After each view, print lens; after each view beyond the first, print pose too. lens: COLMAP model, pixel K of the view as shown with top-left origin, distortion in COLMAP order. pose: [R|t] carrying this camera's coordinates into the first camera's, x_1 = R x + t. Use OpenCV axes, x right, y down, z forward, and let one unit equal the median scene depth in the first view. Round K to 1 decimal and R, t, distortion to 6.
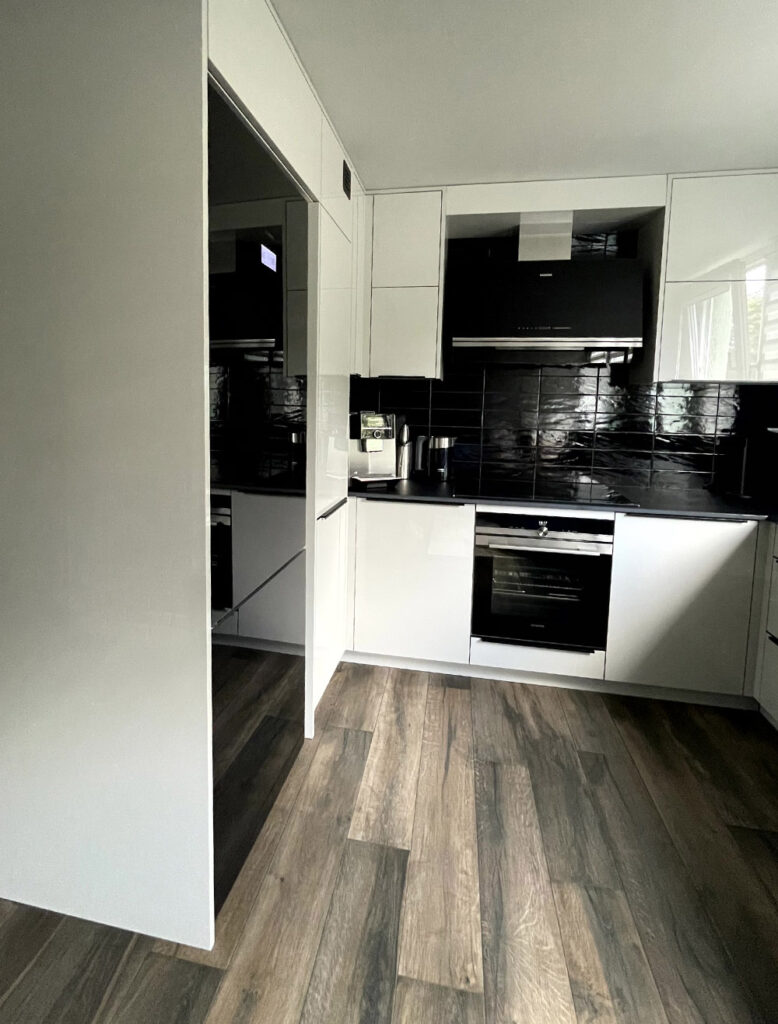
lens RADIAL K [[490.9, 0, 371.9], [0, 490.9, 441.3], [0, 0, 1]] dist [-0.000390, -0.000463]
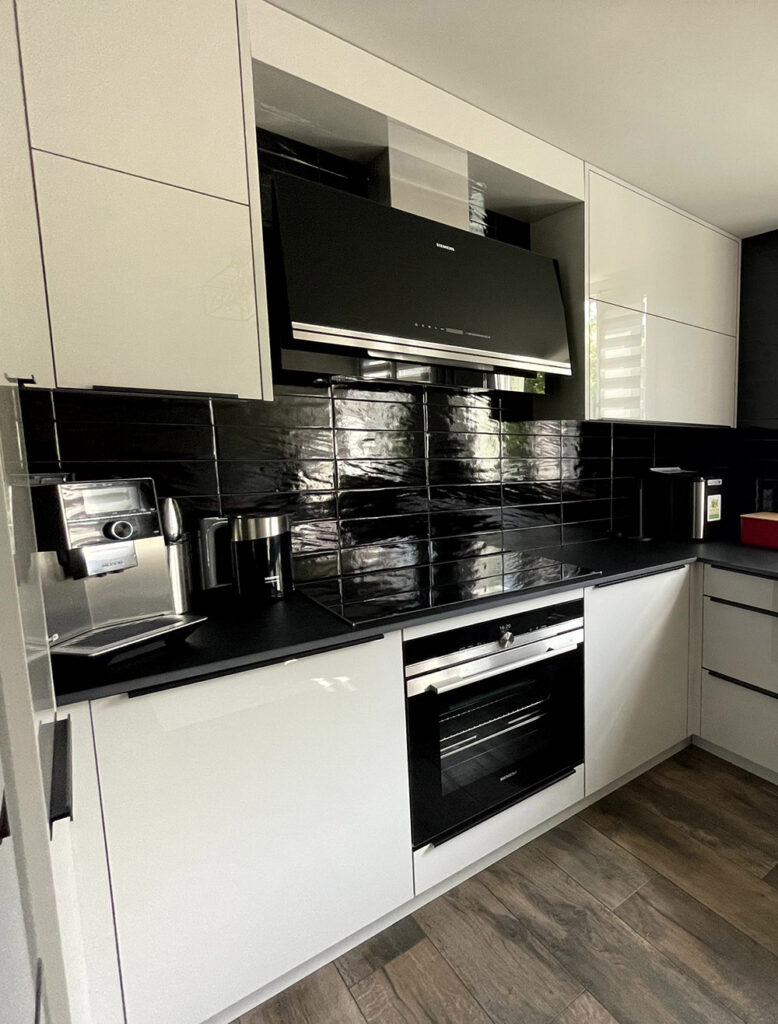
lens RADIAL K [[555.0, 0, 685.2], [0, 555.0, 510.5], [0, 0, 1]] dist [-0.002503, -0.000466]
pose [[0.509834, -0.113261, 0.852785, -0.158631], [0.067521, 0.993506, 0.091583, -0.046406], [-0.857619, 0.010889, 0.514170, 0.403714]]
